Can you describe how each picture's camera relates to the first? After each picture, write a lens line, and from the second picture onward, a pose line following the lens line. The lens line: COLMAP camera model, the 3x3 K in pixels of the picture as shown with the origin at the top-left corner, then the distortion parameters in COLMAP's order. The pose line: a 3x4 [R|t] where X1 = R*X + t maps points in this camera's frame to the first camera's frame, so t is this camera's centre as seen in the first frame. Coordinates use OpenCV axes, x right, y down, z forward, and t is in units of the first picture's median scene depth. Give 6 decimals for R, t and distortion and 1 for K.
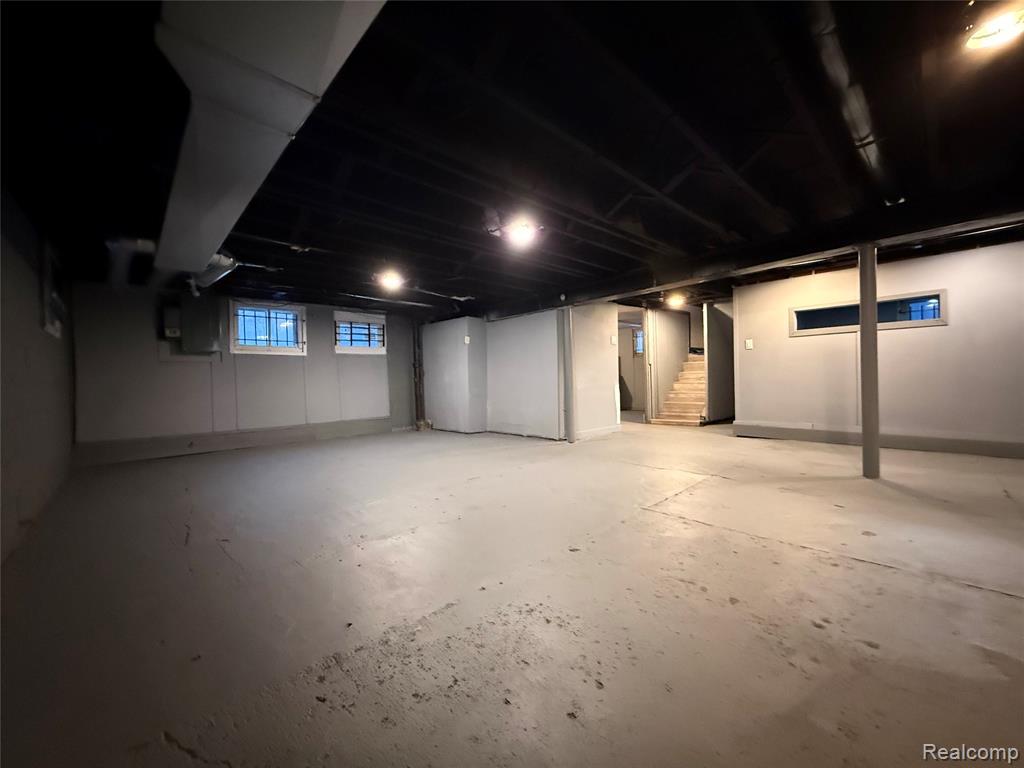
lens RADIAL K [[410.2, 0, 510.8], [0, 410.2, 379.8], [0, 0, 1]] dist [0.003910, -0.000517]
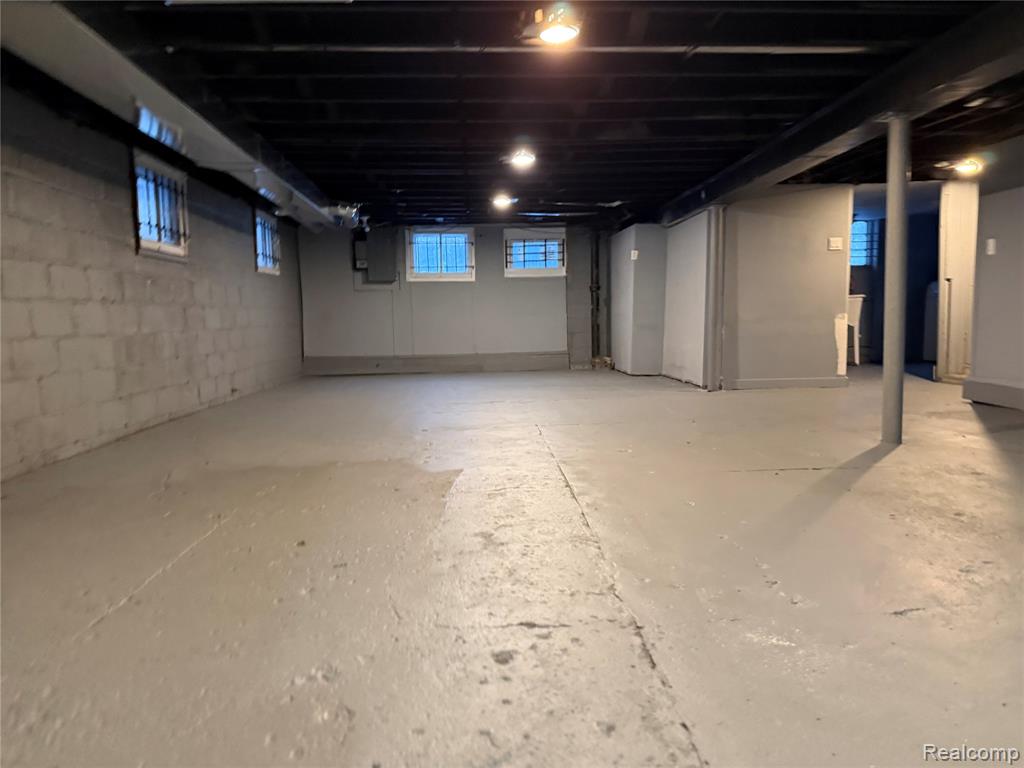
lens RADIAL K [[722.3, 0, 514.0], [0, 722.3, 380.5], [0, 0, 1]] dist [0.029038, -0.005686]
pose [[0.764943, 0.065379, -0.640771, 0.776035], [-0.000569, 0.994903, 0.100831, 0.001199], [0.644097, -0.076765, 0.761082, -0.257571]]
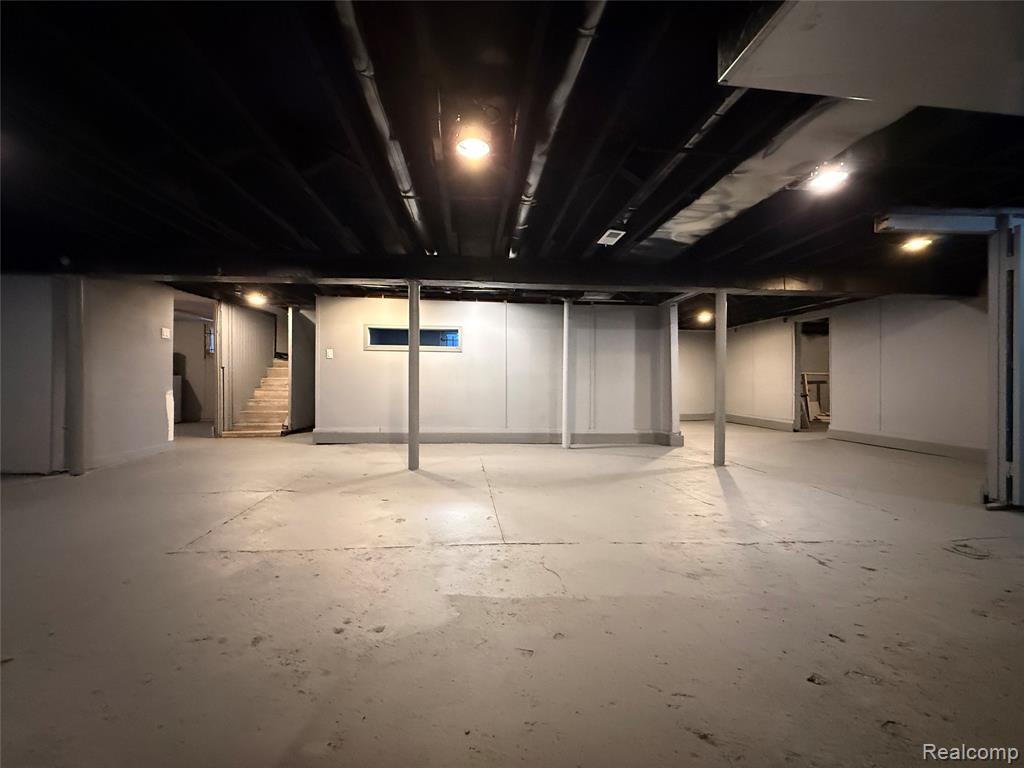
lens RADIAL K [[410.2, 0, 511.6], [0, 410.2, 378.3], [0, 0, 1]] dist [0.003910, -0.000517]
pose [[0.611388, 0.038819, 0.790378, 0.045151], [-0.023243, 0.999246, -0.031098, -0.003288], [-0.790989, 0.000642, 0.611830, 0.006987]]
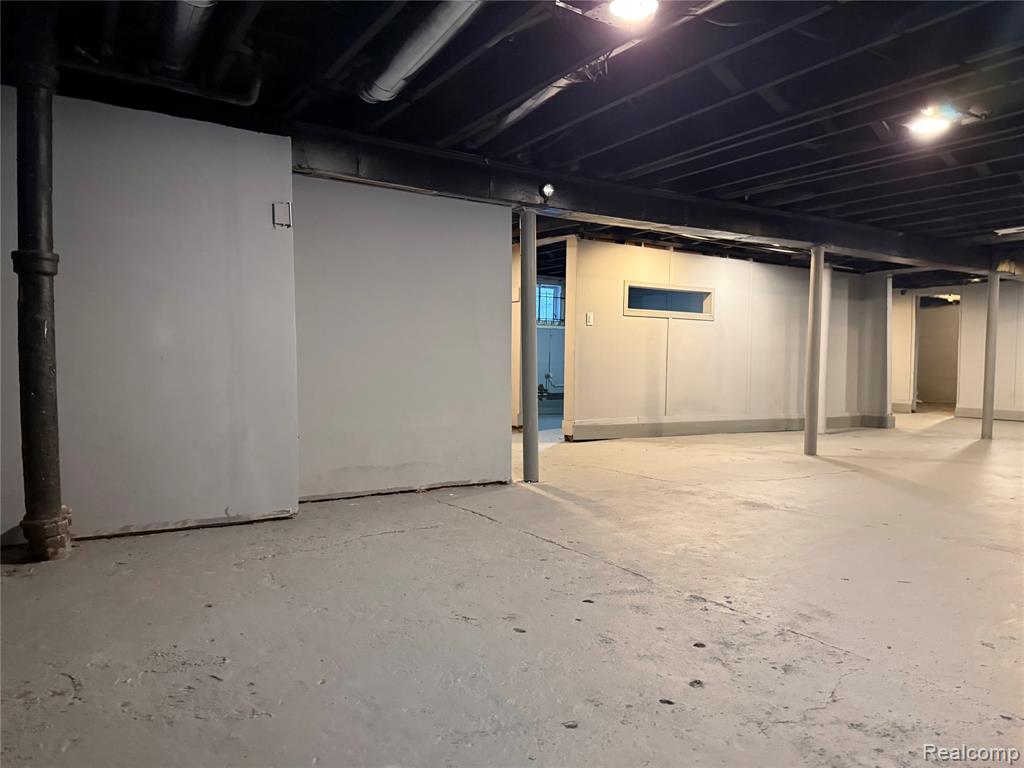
lens RADIAL K [[722.3, 0, 513.9], [0, 722.3, 393.2], [0, 0, 1]] dist [0.029038, -0.005686]
pose [[0.188293, -0.021983, 0.981867, -0.792693], [-0.025510, 0.999303, 0.027265, 0.019199], [-0.981781, -0.030181, 0.187601, 0.924589]]
